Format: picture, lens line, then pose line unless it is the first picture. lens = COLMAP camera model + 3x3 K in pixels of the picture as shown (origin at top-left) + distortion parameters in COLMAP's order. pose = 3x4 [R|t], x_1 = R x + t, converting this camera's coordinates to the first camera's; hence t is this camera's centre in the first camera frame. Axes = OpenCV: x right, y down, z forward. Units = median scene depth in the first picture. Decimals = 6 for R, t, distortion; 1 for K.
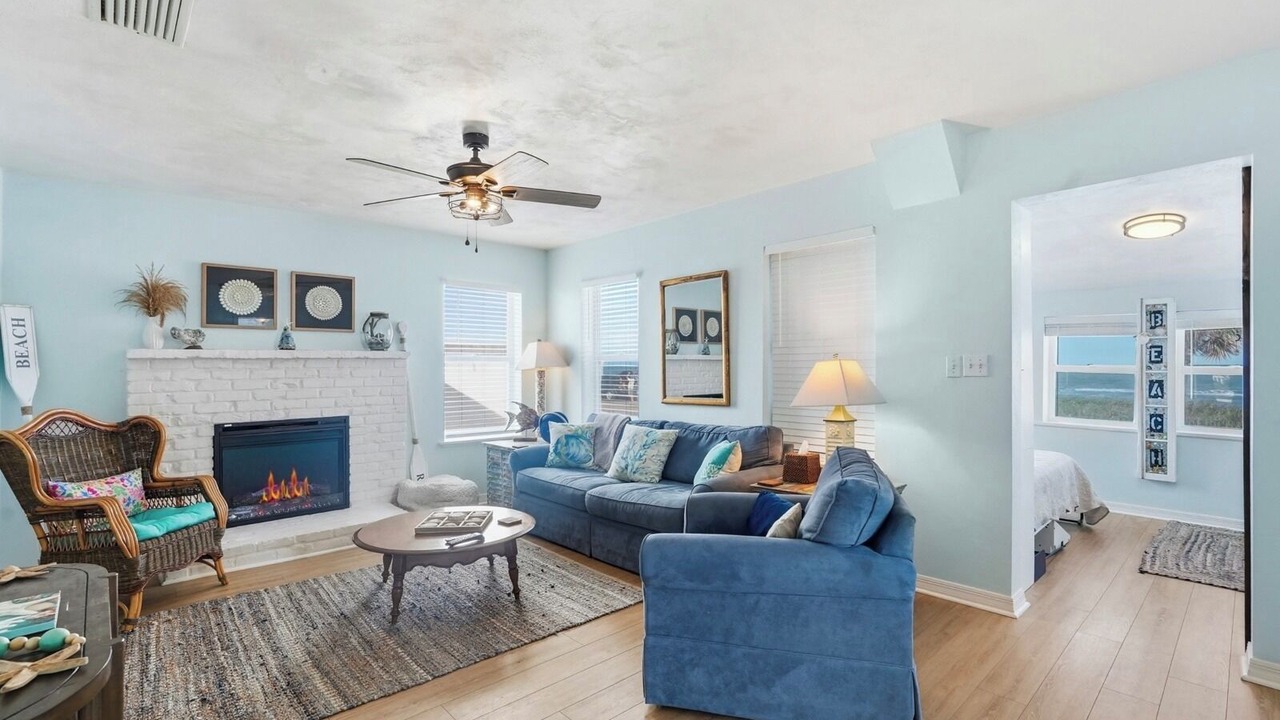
lens RADIAL K [[584.8, 0, 636.6], [0, 584.8, 360.9], [0, 0, 1]] dist [-0.010533, 0.007983]
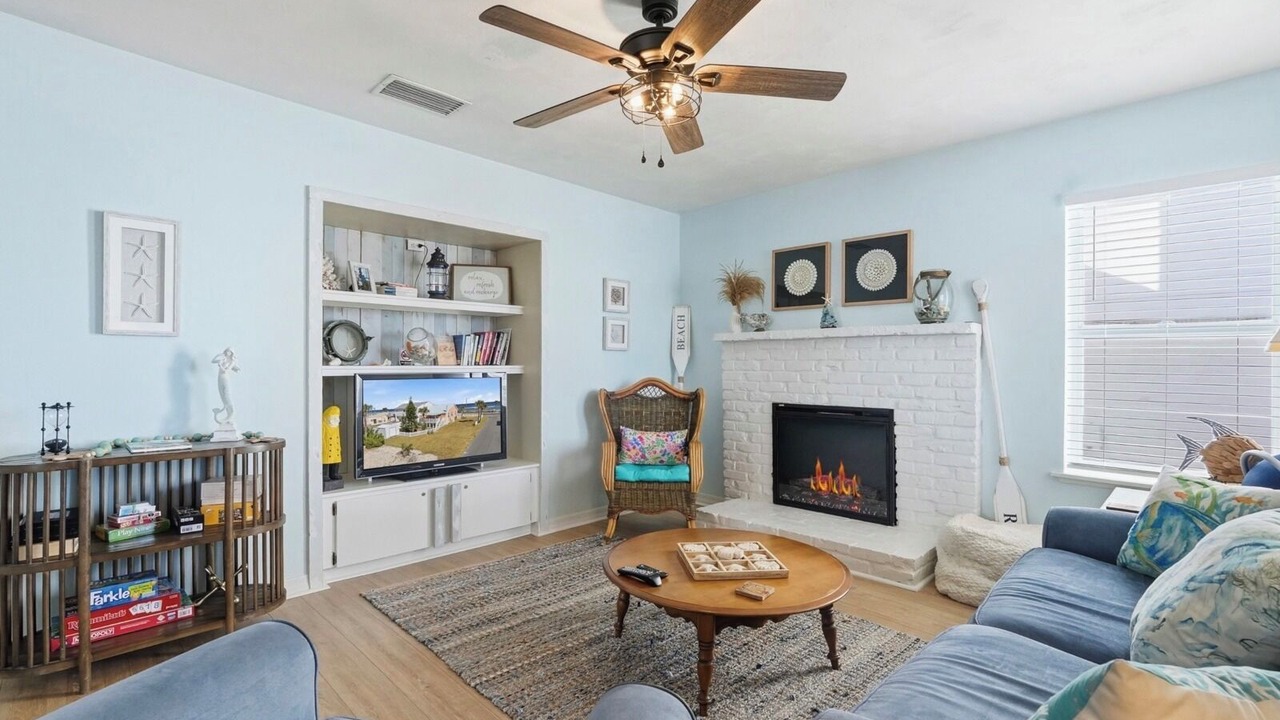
lens RADIAL K [[584.8, 0, 638.2], [0, 584.8, 363.5], [0, 0, 1]] dist [-0.010533, 0.007983]
pose [[0.038391, 0.007065, -0.999238, 0.292802], [0.001137, 0.999974, 0.007114, 0.028470], [0.999262, -0.001409, 0.038382, 0.667583]]
